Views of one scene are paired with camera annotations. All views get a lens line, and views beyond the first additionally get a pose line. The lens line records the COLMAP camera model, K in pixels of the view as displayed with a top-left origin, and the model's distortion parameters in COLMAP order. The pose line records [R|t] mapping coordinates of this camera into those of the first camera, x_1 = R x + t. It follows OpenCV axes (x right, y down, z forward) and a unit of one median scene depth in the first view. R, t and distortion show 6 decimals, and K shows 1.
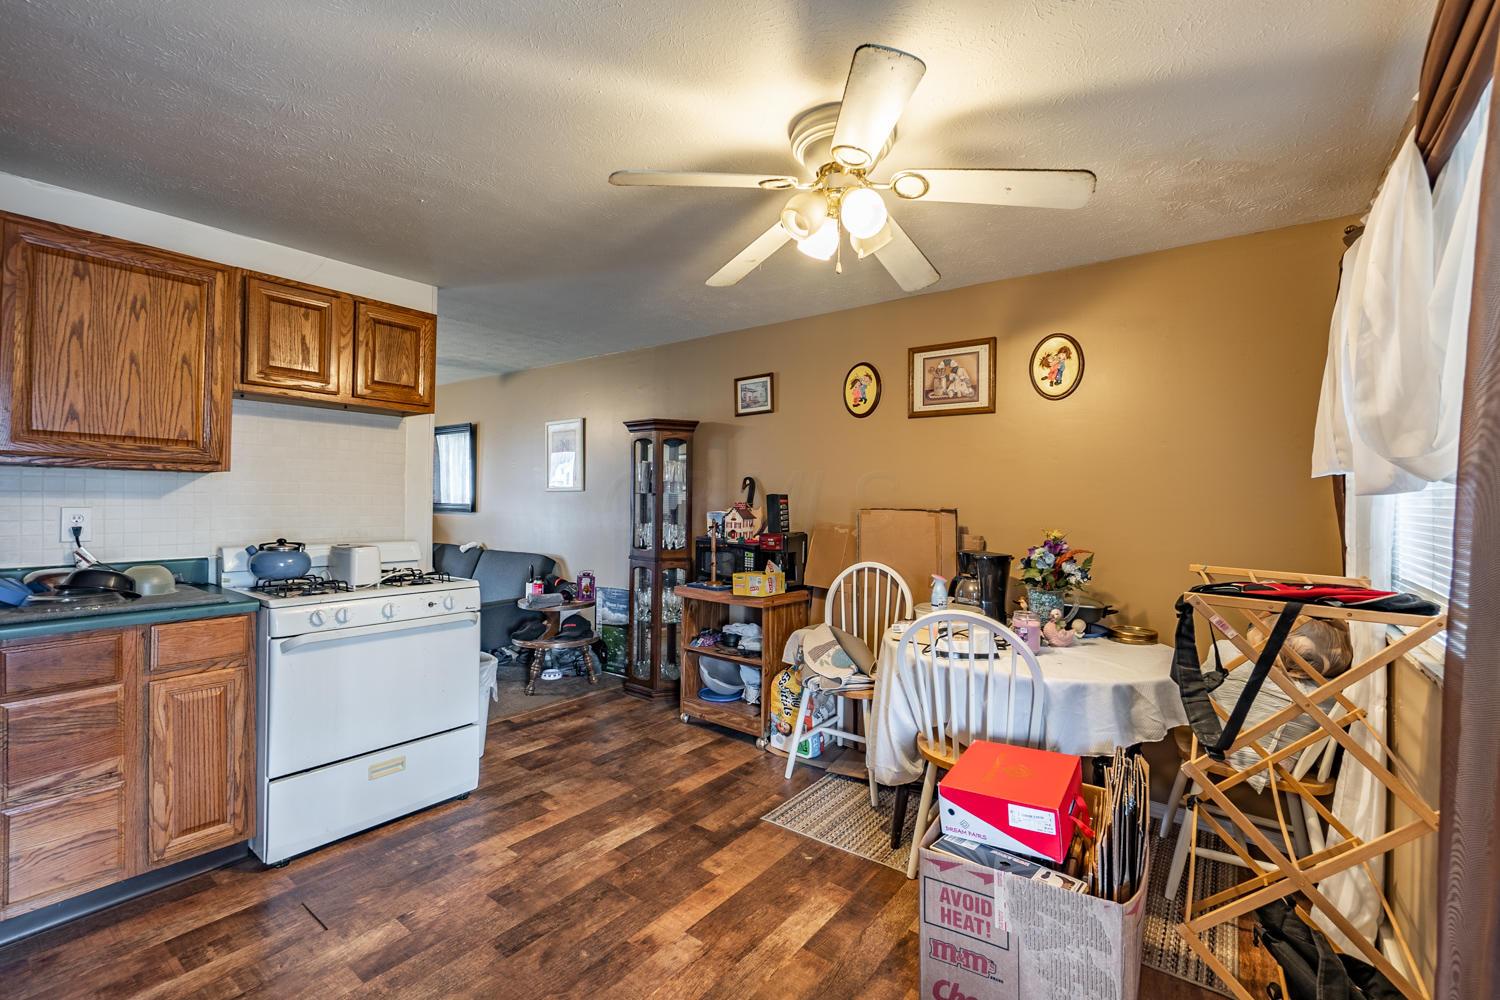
lens RADIAL K [[646.9, 0, 741.8], [0, 646.9, 498.0], [0, 0, 1]] dist [0.002221, 0.000486]
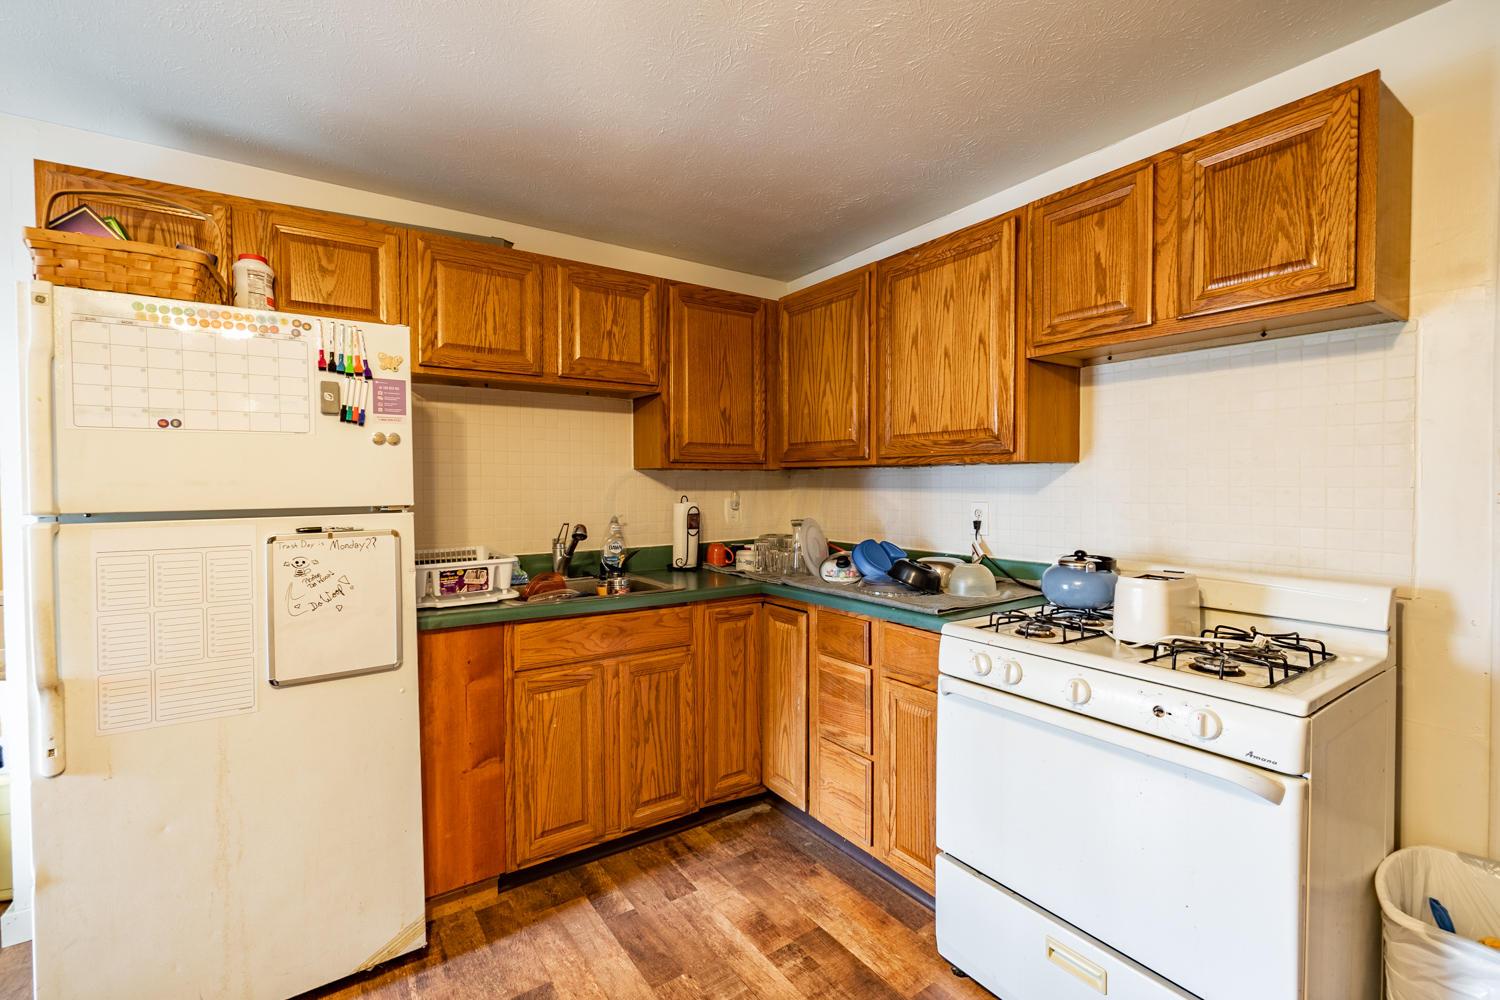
lens RADIAL K [[646.9, 0, 739.7], [0, 646.9, 497.8], [0, 0, 1]] dist [0.002221, 0.000486]
pose [[-0.309771, 0.007847, -0.950779, 0.097929], [-0.001257, 0.999962, 0.008663, -0.001543], [0.950810, 0.003879, -0.309749, 1.003930]]
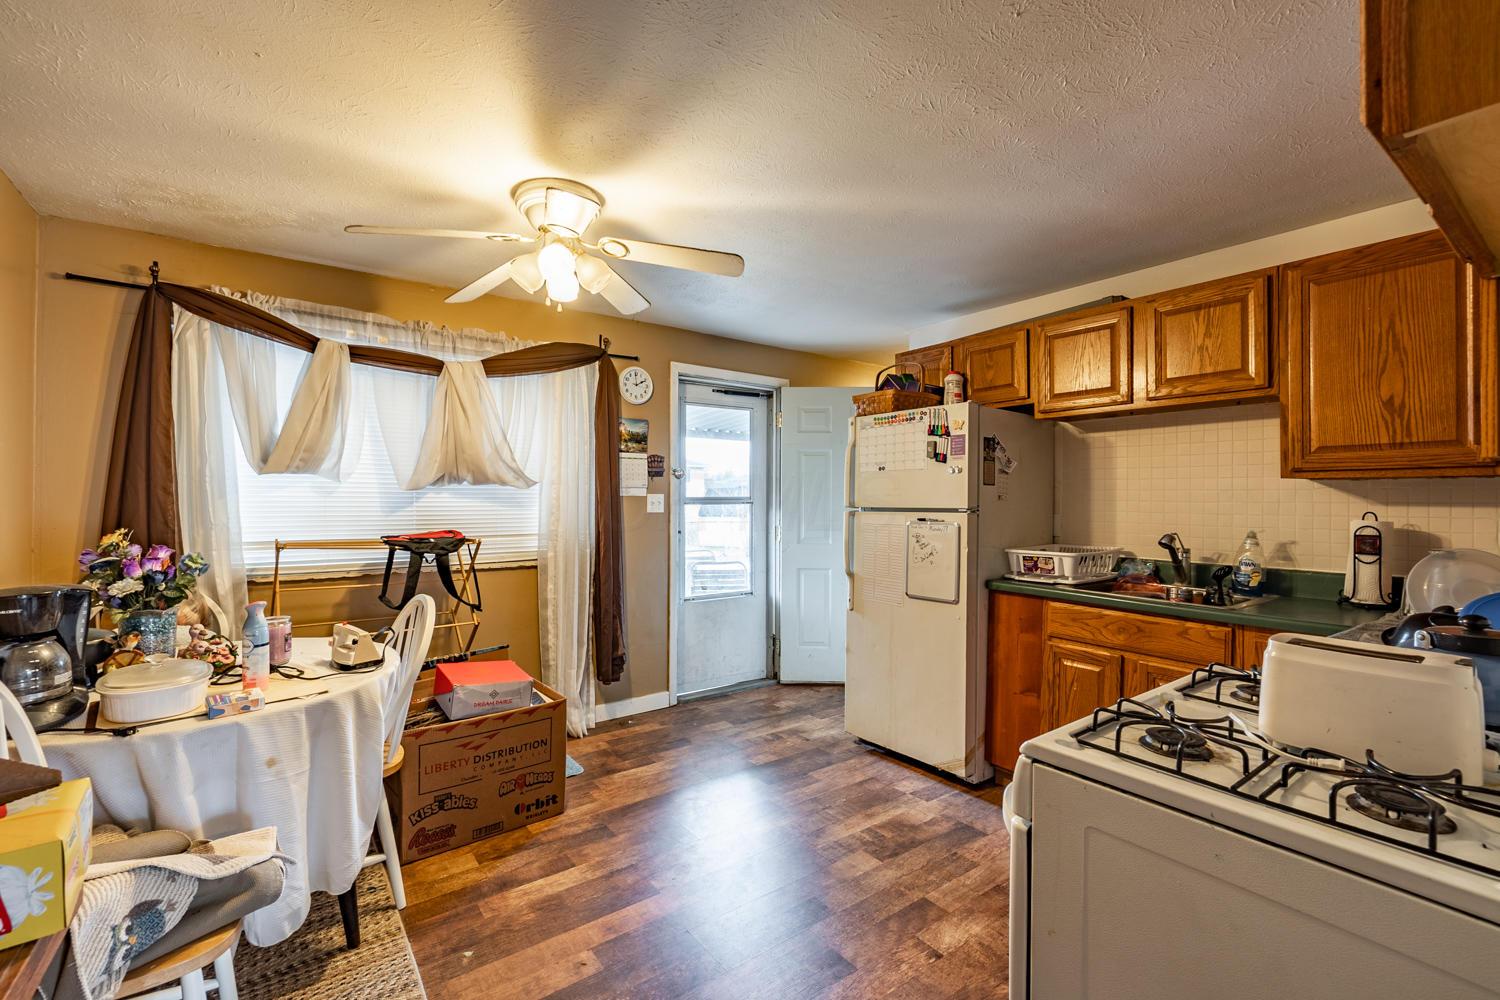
lens RADIAL K [[646.9, 0, 745.6], [0, 646.9, 502.2], [0, 0, 1]] dist [0.002221, 0.000486]
pose [[-0.962522, -0.019521, 0.270499, -0.445072], [-0.017230, 0.999793, 0.010840, -0.004275], [-0.270655, 0.005773, -0.962659, 1.753485]]
